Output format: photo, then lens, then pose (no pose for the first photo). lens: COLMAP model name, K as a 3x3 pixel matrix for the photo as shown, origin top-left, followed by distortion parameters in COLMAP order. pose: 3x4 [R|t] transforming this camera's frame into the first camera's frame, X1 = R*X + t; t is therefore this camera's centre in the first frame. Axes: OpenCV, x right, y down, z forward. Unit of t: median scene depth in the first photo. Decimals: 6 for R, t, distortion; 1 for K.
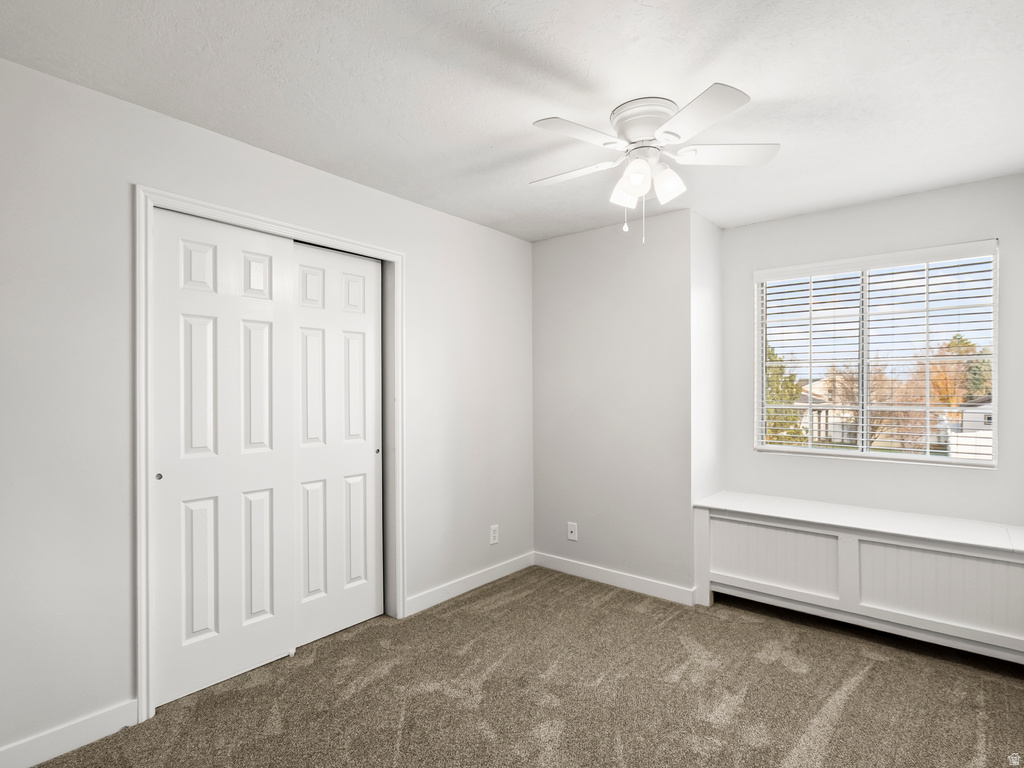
lens RADIAL K [[535.9, 0, 514.6], [0, 535.9, 379.2], [0, 0, 1]] dist [-0.001291, 0.000755]
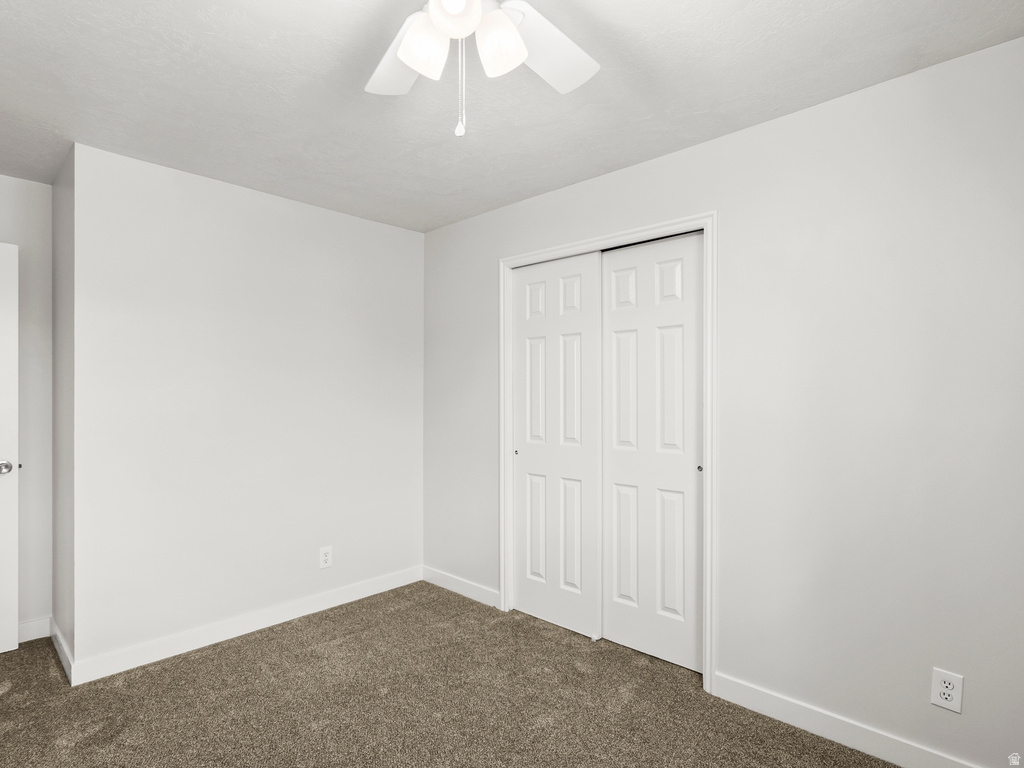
lens RADIAL K [[535.9, 0, 514.6], [0, 535.9, 379.2], [0, 0, 1]] dist [-0.001291, 0.000755]
pose [[-0.061972, -0.029560, -0.997640, 0.641242], [0.020046, 0.999323, -0.030855, 0.023326], [0.997877, -0.021910, -0.061337, 0.874020]]
